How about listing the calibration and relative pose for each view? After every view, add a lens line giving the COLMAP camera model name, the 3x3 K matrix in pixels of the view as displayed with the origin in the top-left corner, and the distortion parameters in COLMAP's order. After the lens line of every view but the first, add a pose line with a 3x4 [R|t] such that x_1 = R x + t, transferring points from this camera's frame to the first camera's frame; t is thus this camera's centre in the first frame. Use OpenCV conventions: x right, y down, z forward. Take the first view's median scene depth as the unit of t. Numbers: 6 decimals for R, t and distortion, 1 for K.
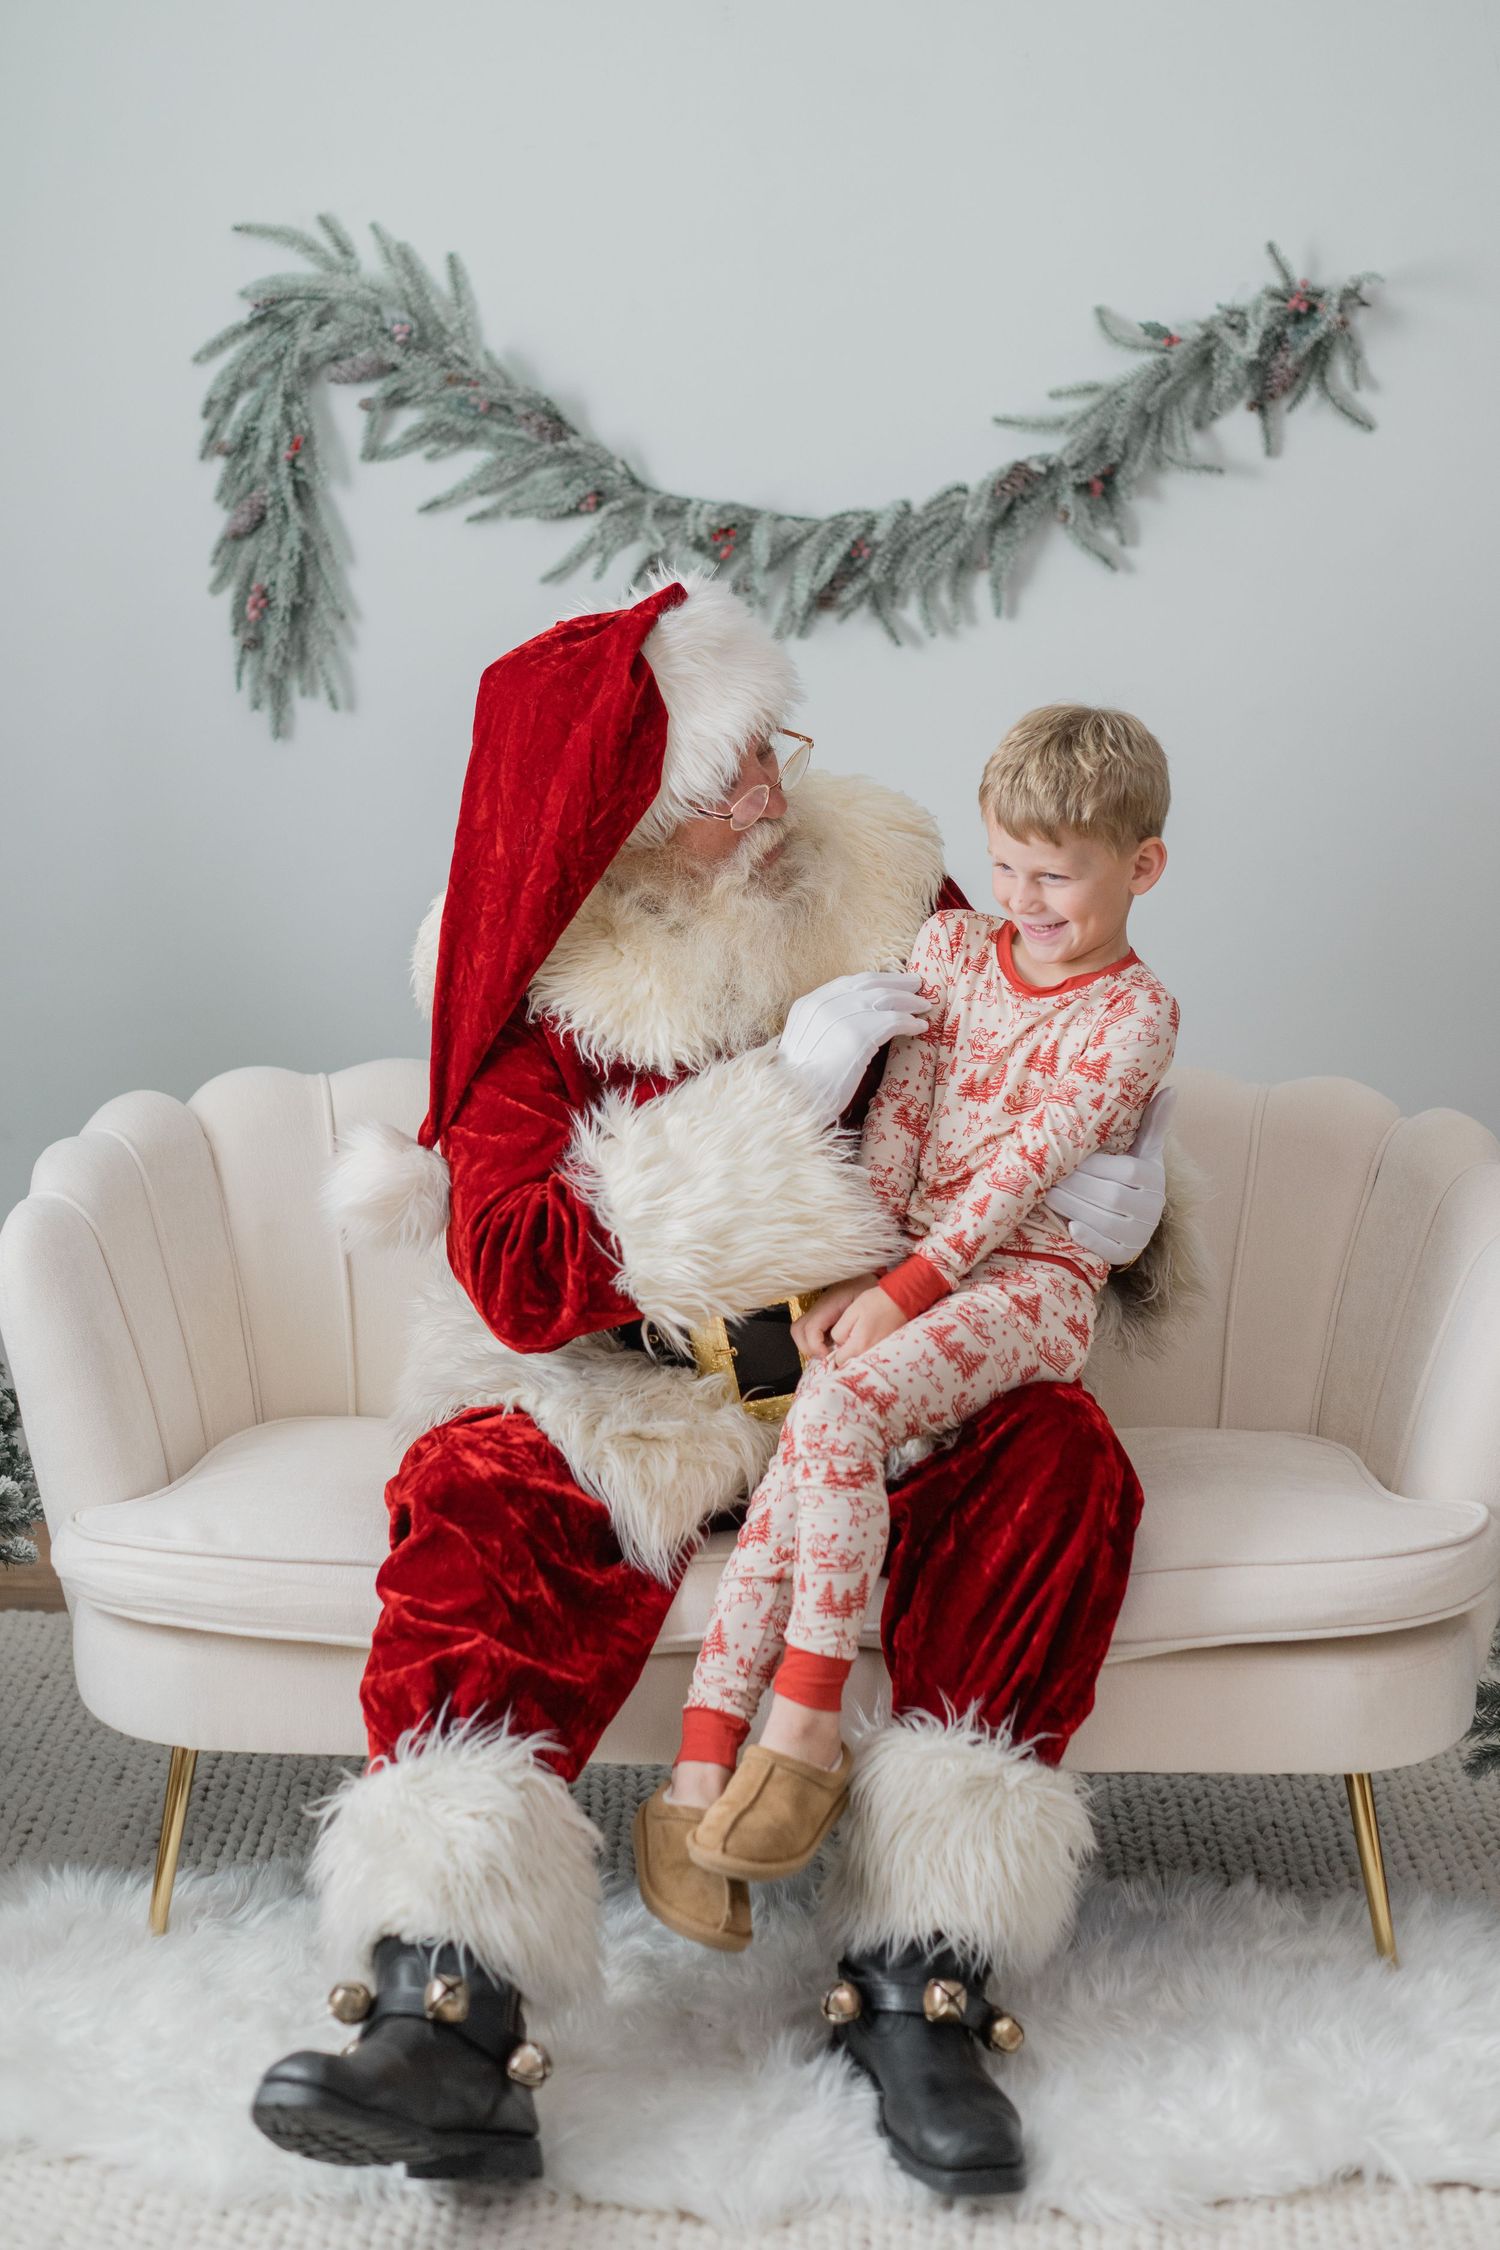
lens RADIAL K [[3287.4, 0, 748.5], [0, 3287.4, 1123.0], [0, 0, 1]] dist [-0.117807, 0.000000]
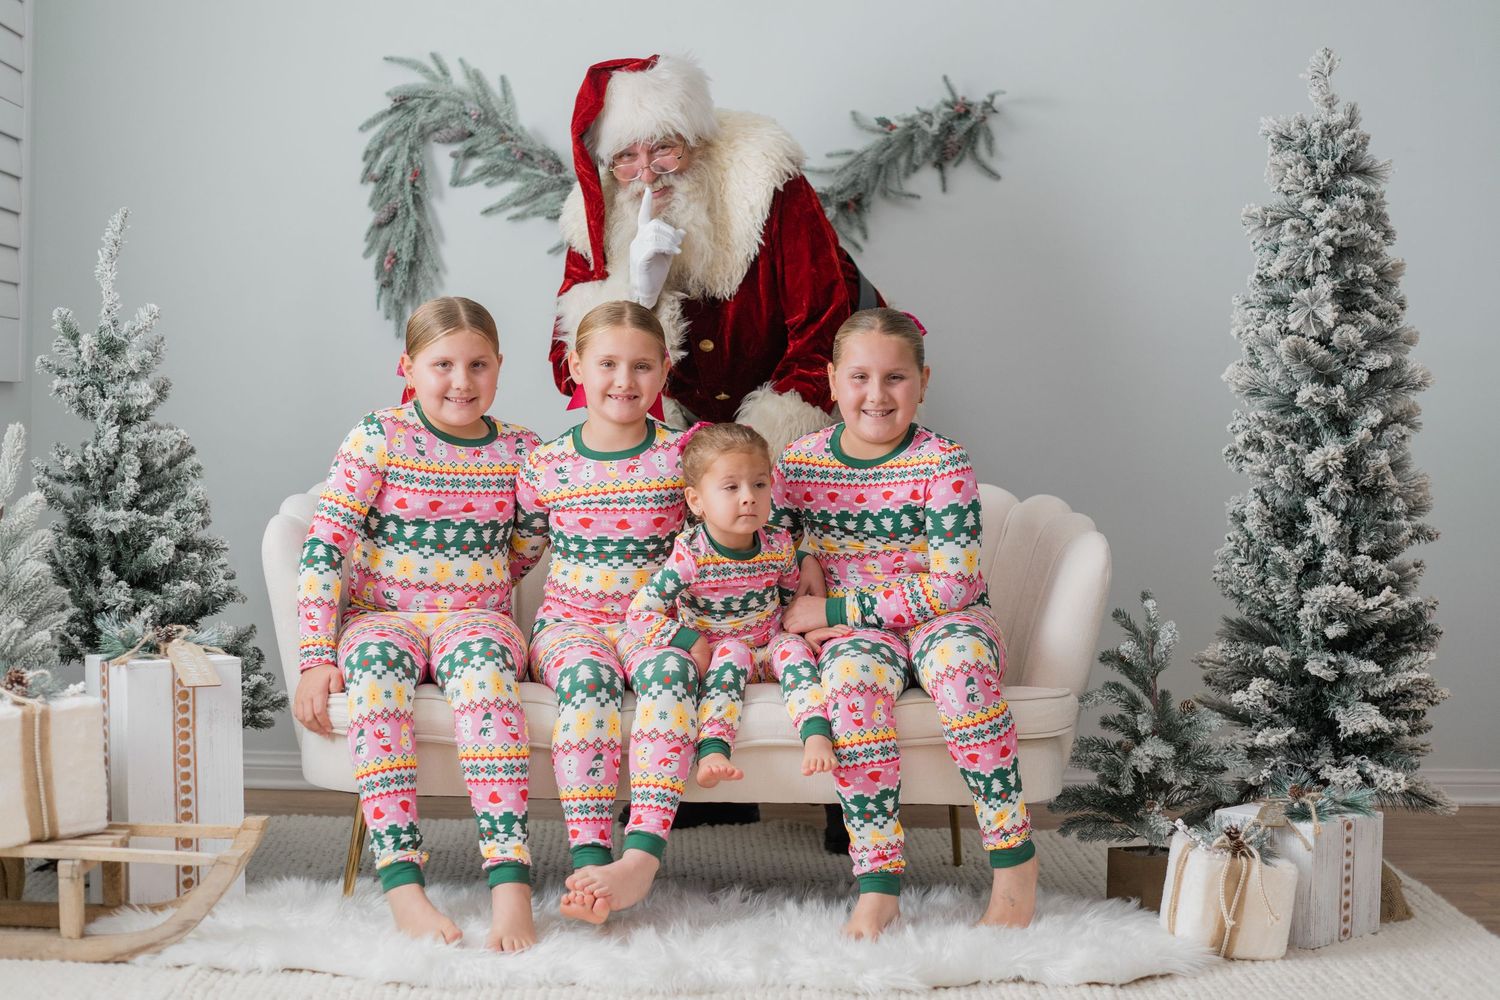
lens RADIAL K [[2191.6, 0, 747.4], [0, 2191.6, 551.5], [0, 0, 1]] dist [-0.117807, 0.000000]
pose [[0.998042, 0.013517, 0.061075, -0.024612], [-0.005147, 0.990808, -0.135175, 0.164887], [-0.062341, 0.134596, 0.988938, -0.188221]]
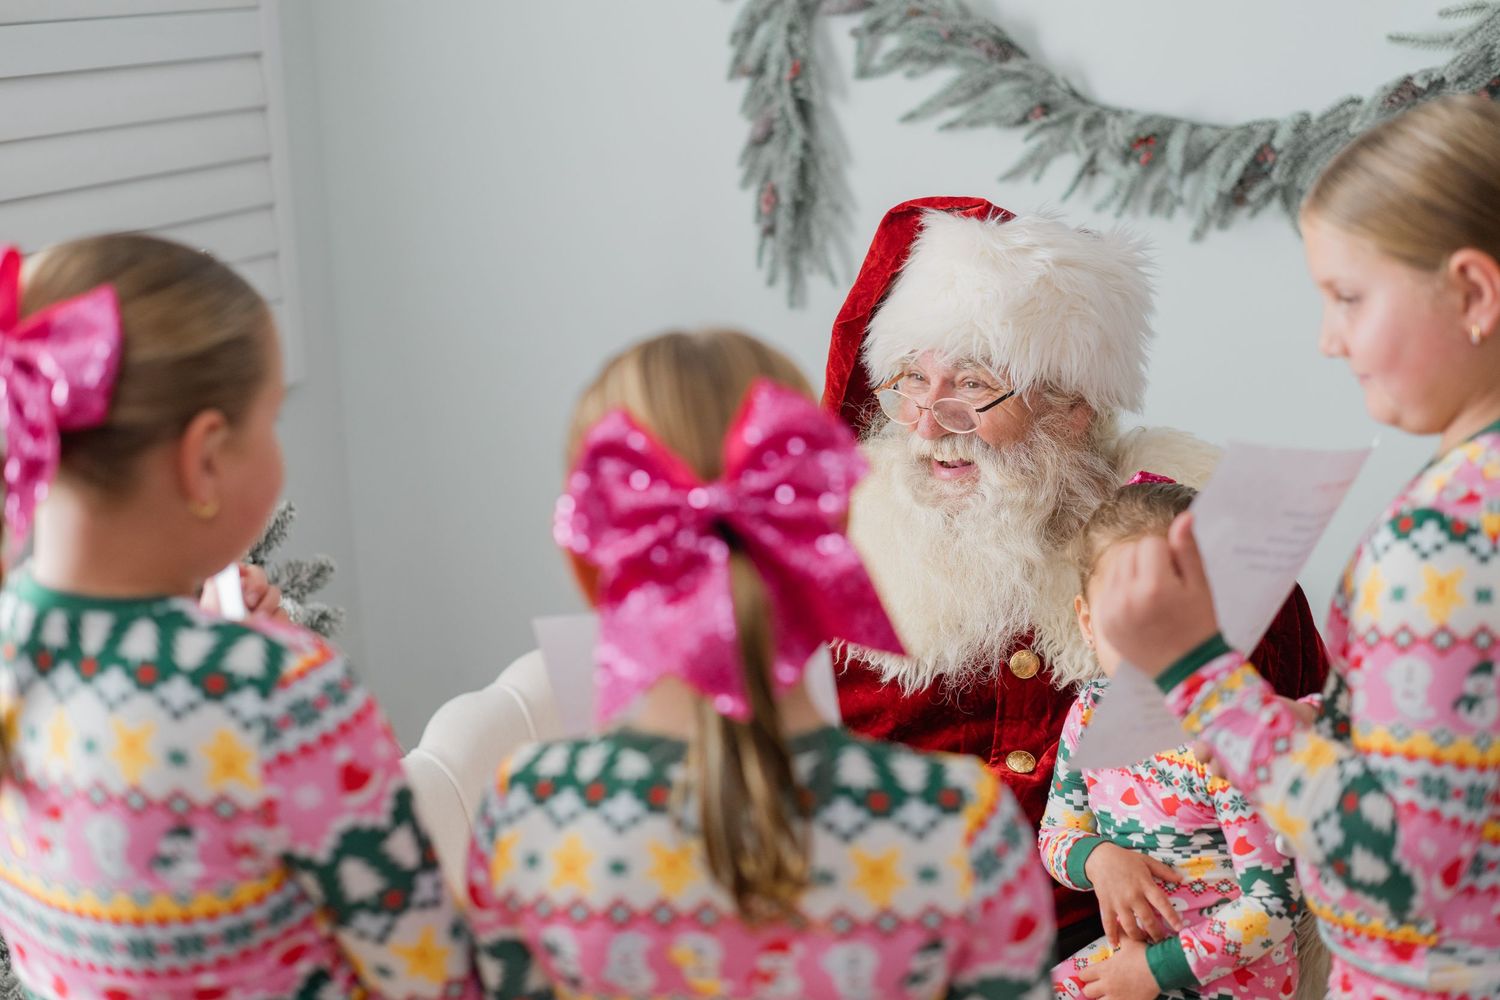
lens RADIAL K [[2191.6, 0, 753.4], [0, 2191.6, 499.3], [0, 0, 1]] dist [-0.117807, 0.000000]
pose [[0.935143, 0.044740, -0.351434, 0.136395], [-0.028312, 0.998259, 0.051750, -0.090425], [0.353138, -0.038444, 0.934781, 0.236351]]
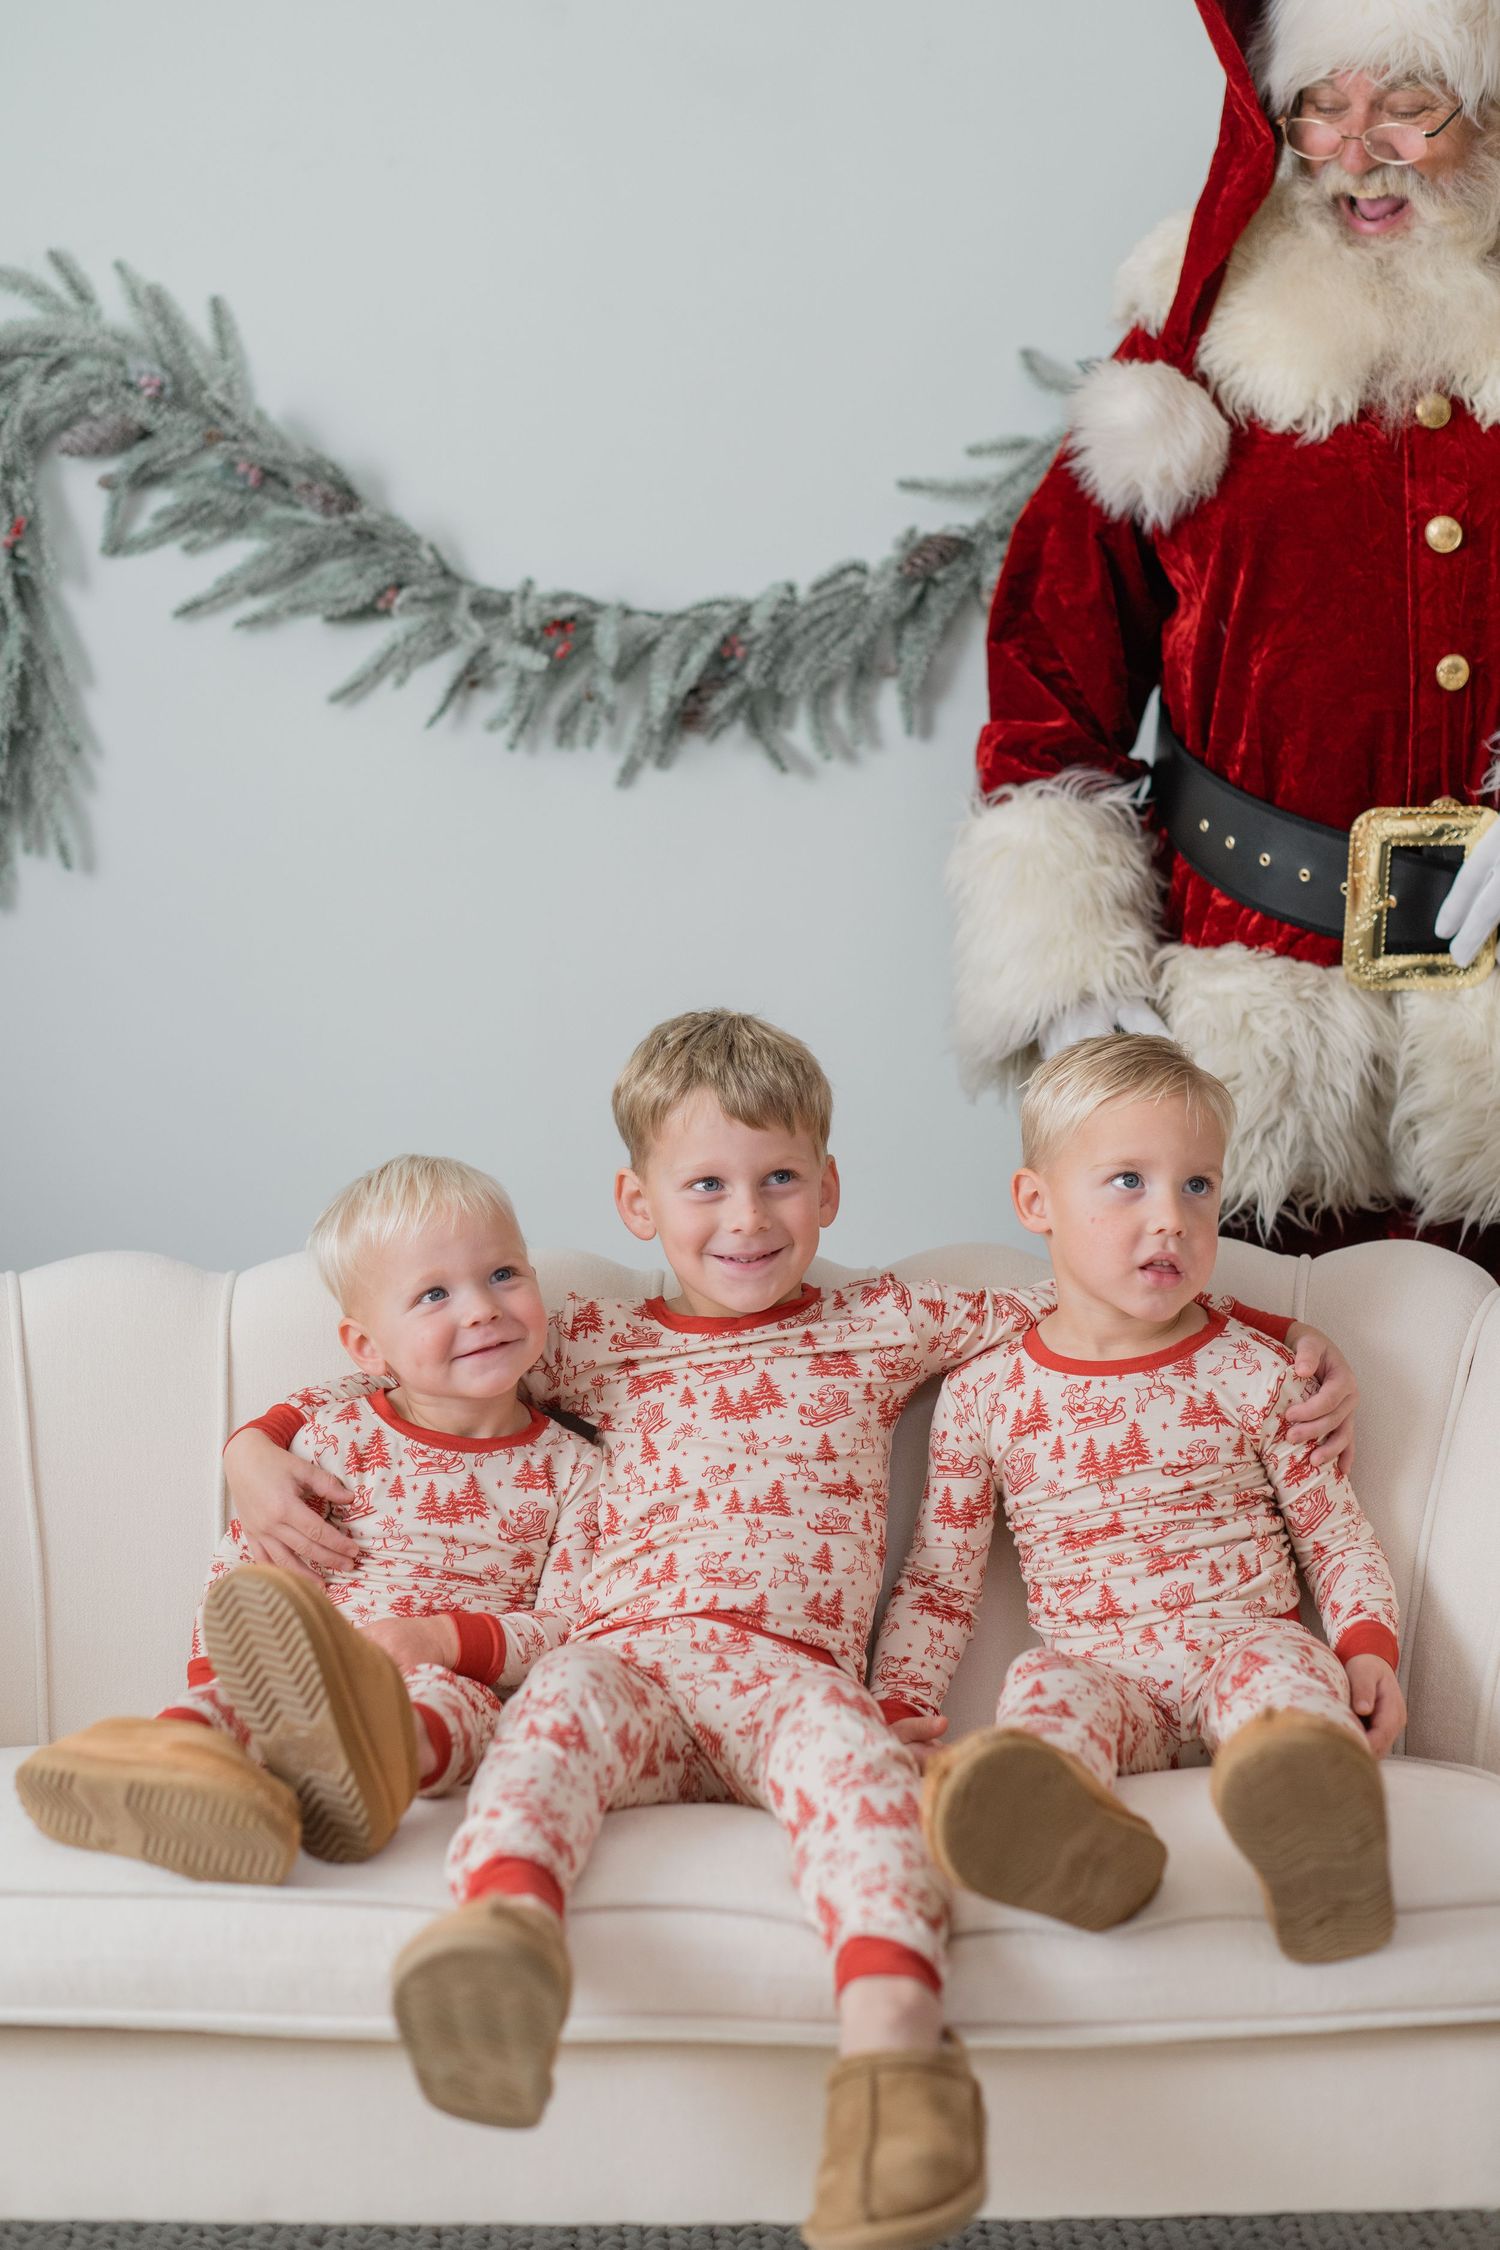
lens RADIAL K [[3287.4, 0, 737.5], [0, 3287.4, 1115.3], [0, 0, 1]] dist [-0.117807, 0.000000]
pose [[0.999234, -0.016268, 0.035597, 0.005261], [0.021578, 0.987792, -0.154280, 0.057660], [-0.032652, 0.154929, 0.987386, 0.237618]]
